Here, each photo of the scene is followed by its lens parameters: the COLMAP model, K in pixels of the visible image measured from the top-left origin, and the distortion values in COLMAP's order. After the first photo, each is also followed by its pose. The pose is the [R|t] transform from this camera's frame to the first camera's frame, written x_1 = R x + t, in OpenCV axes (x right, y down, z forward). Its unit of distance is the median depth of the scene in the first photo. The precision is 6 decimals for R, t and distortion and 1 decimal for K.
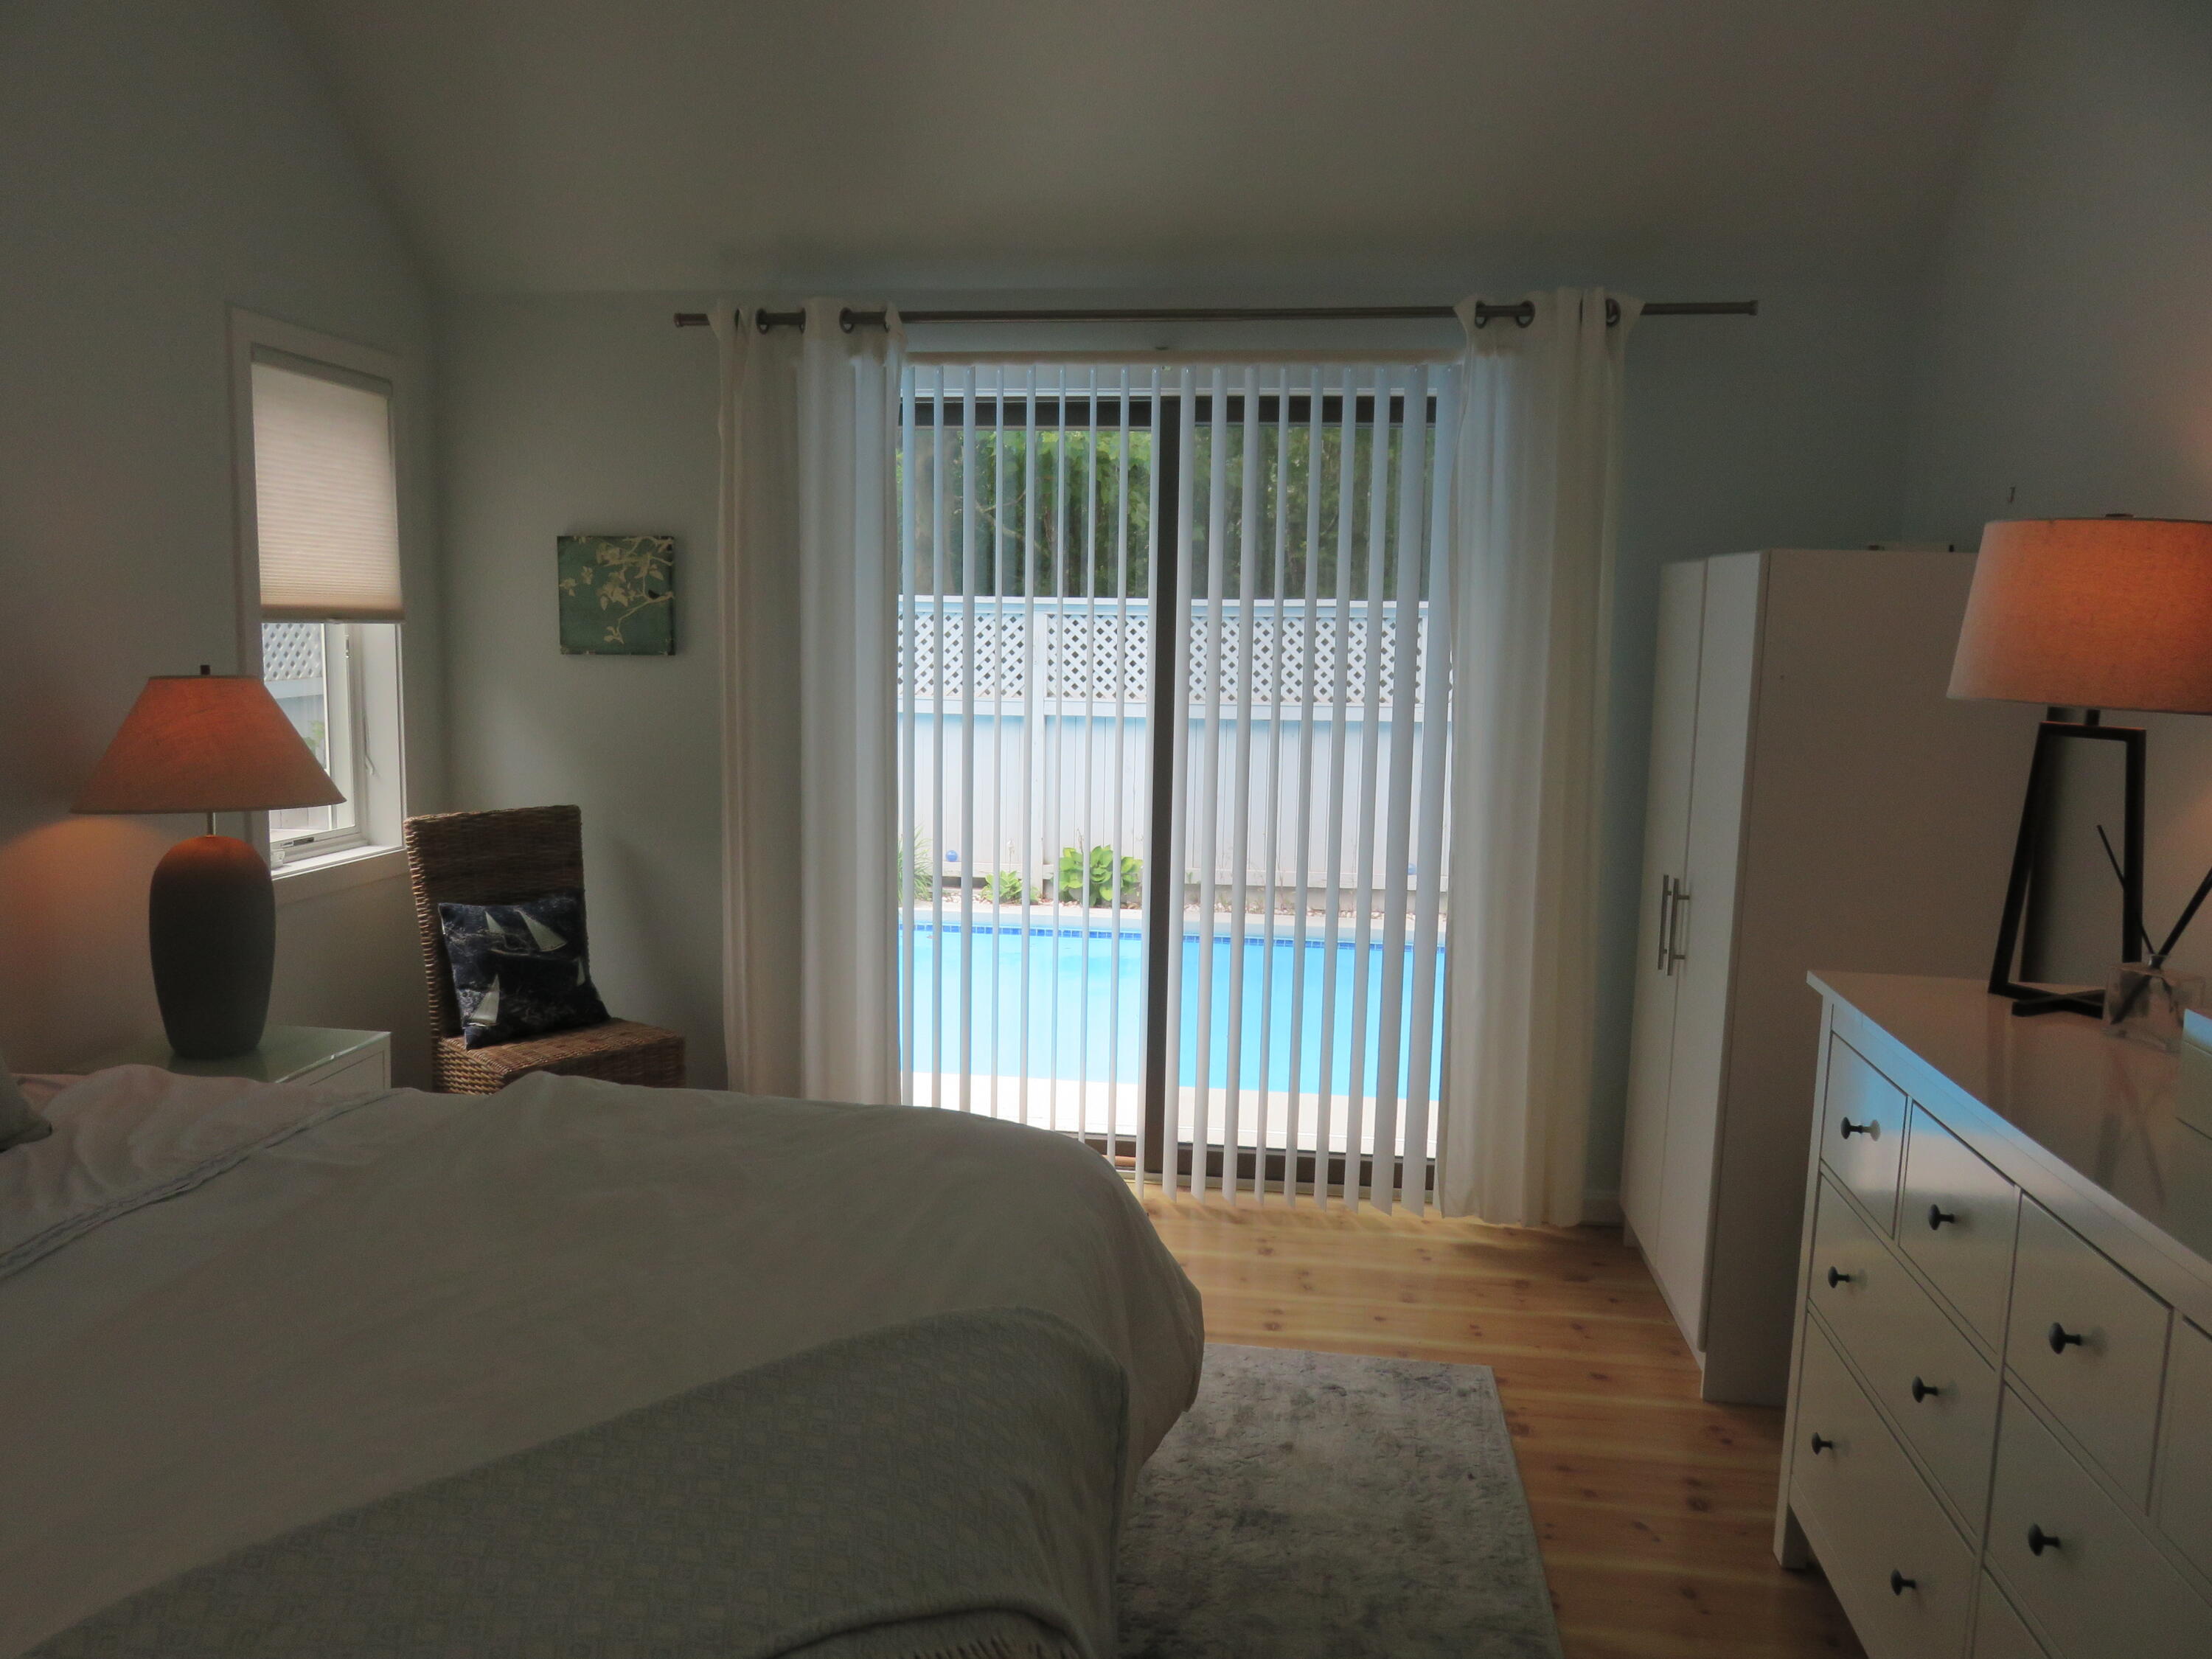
lens RADIAL K [[1669.7, 0, 1107.5], [0, 1669.7, 821.2], [0, 0, 1]] dist [-0.002902, 0.011545]
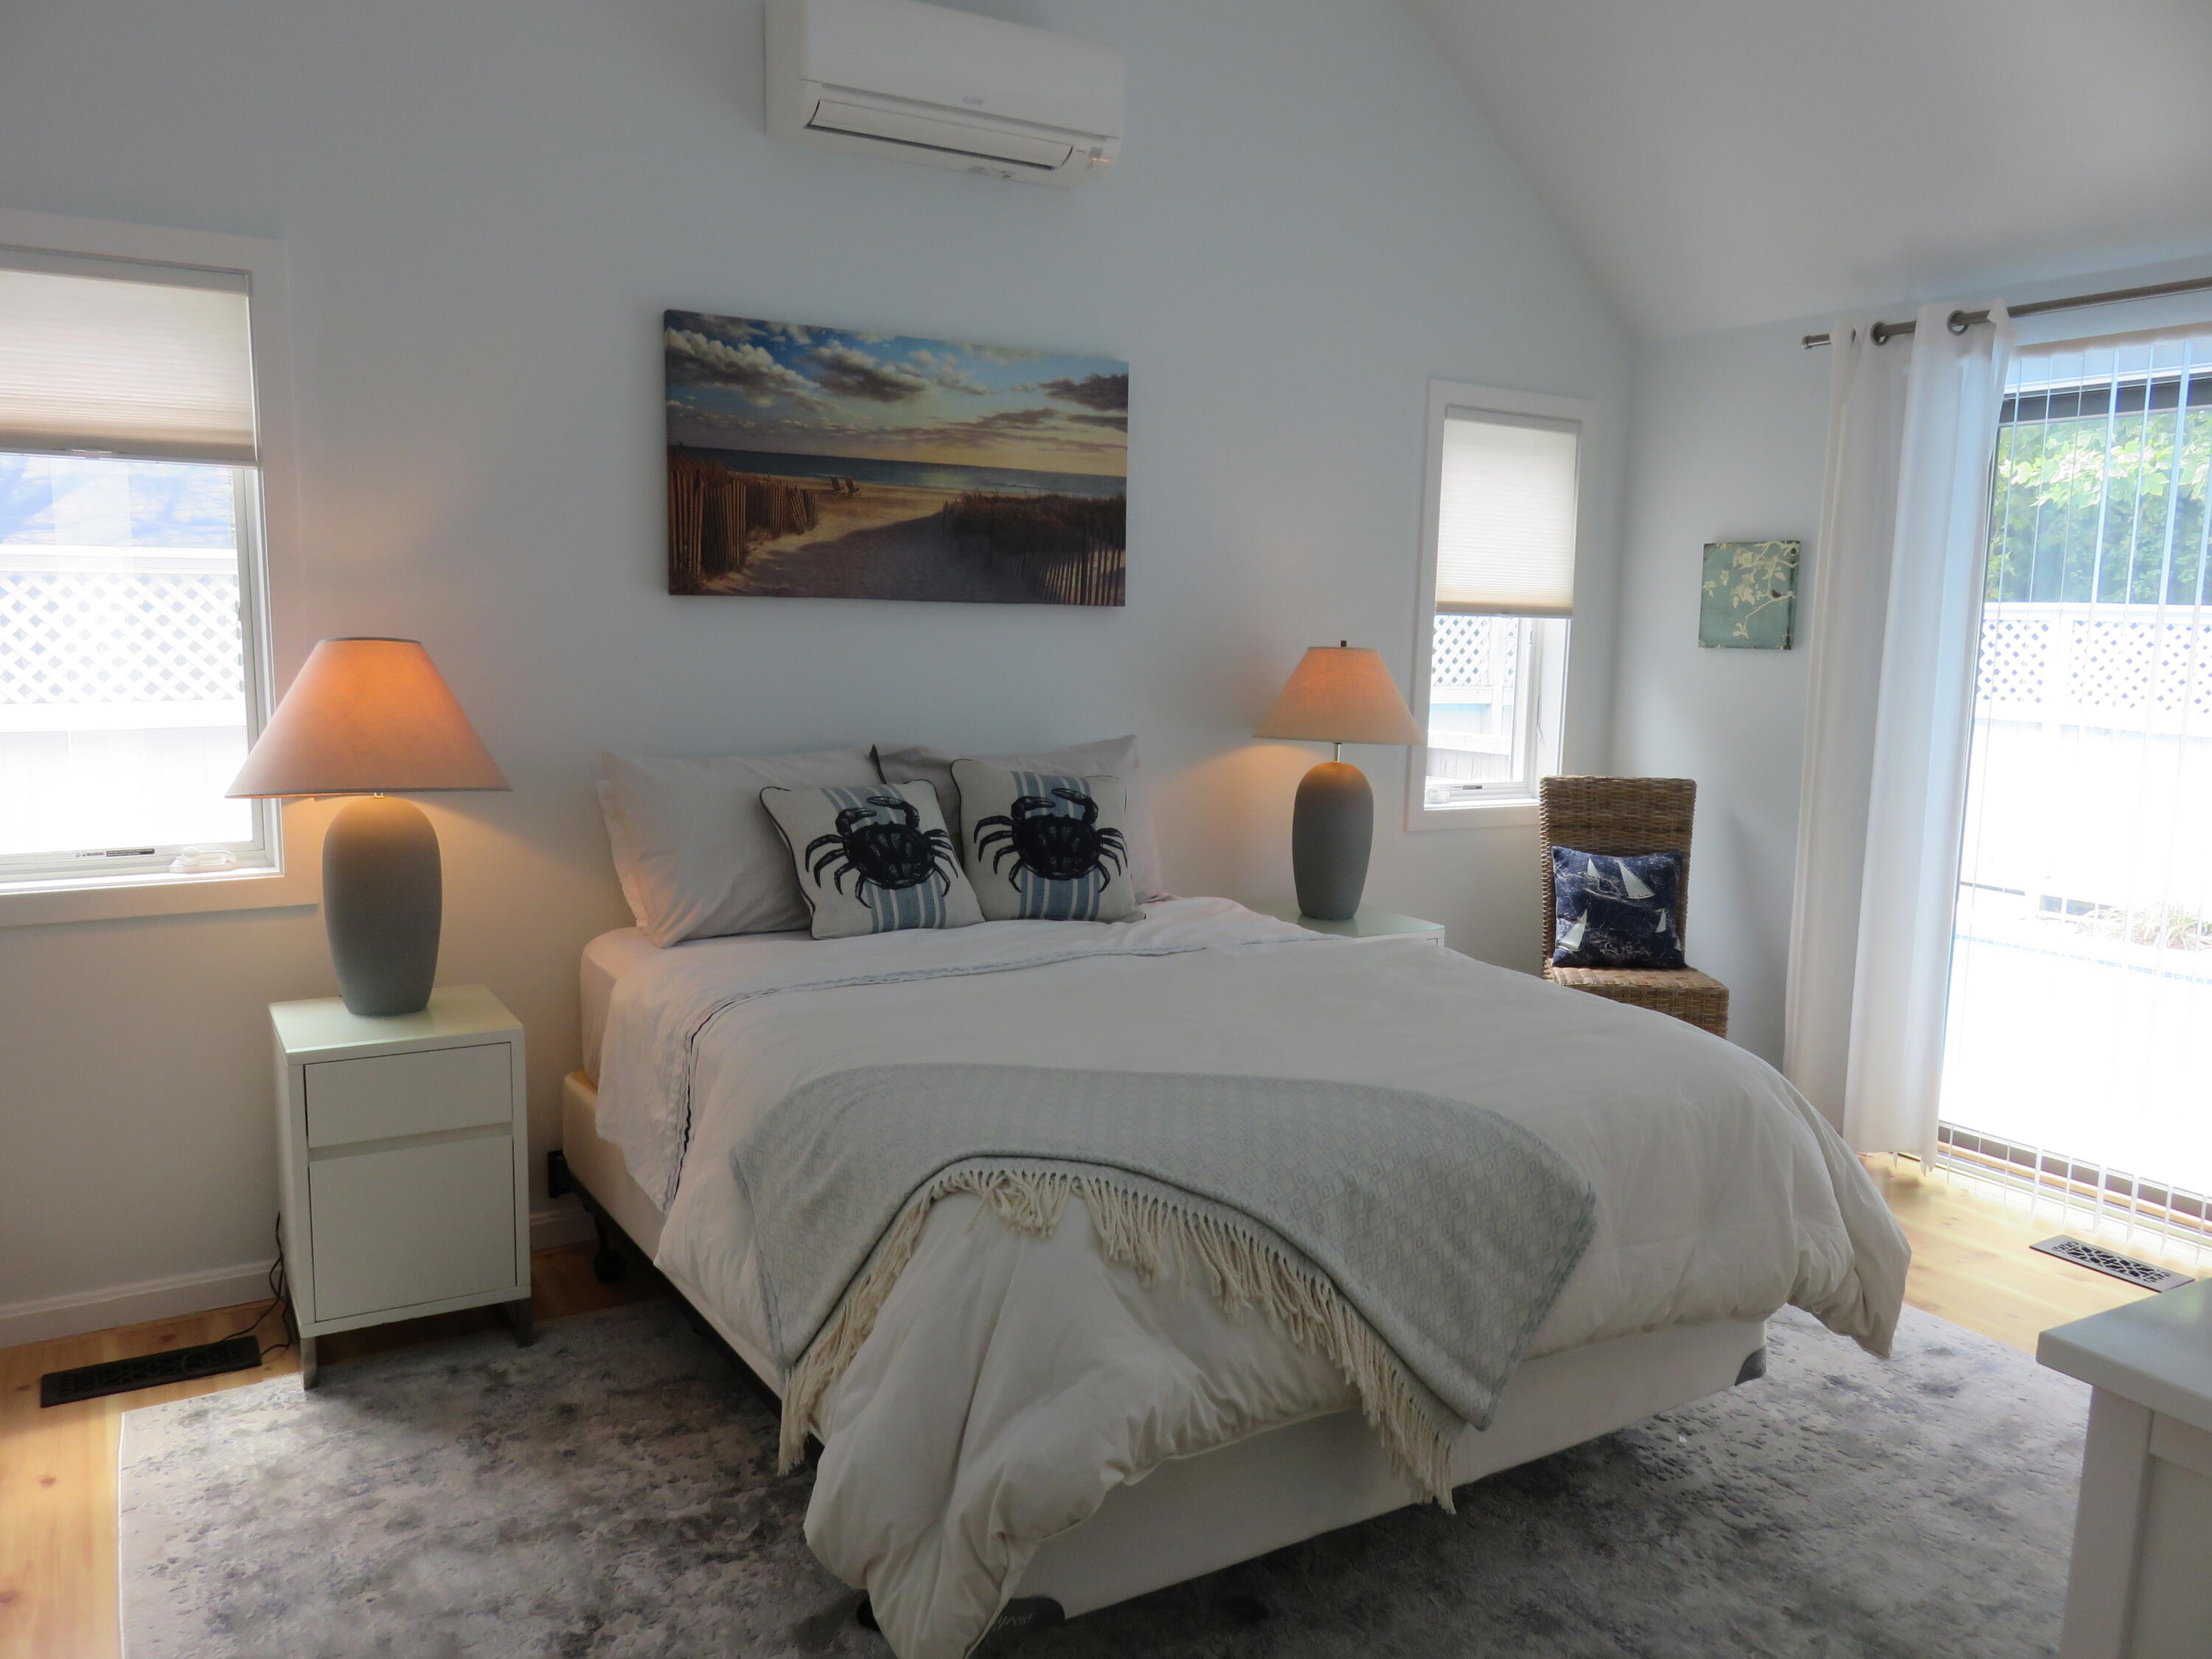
lens RADIAL K [[1669.7, 0, 1108.8], [0, 1669.7, 823.3], [0, 0, 1]] dist [-0.002902, 0.011545]
pose [[0.637950, 0.097359, -0.763898, 0.322198], [-0.107885, 0.993492, 0.036524, 0.022851], [0.762483, 0.059113, 0.644302, -0.036209]]
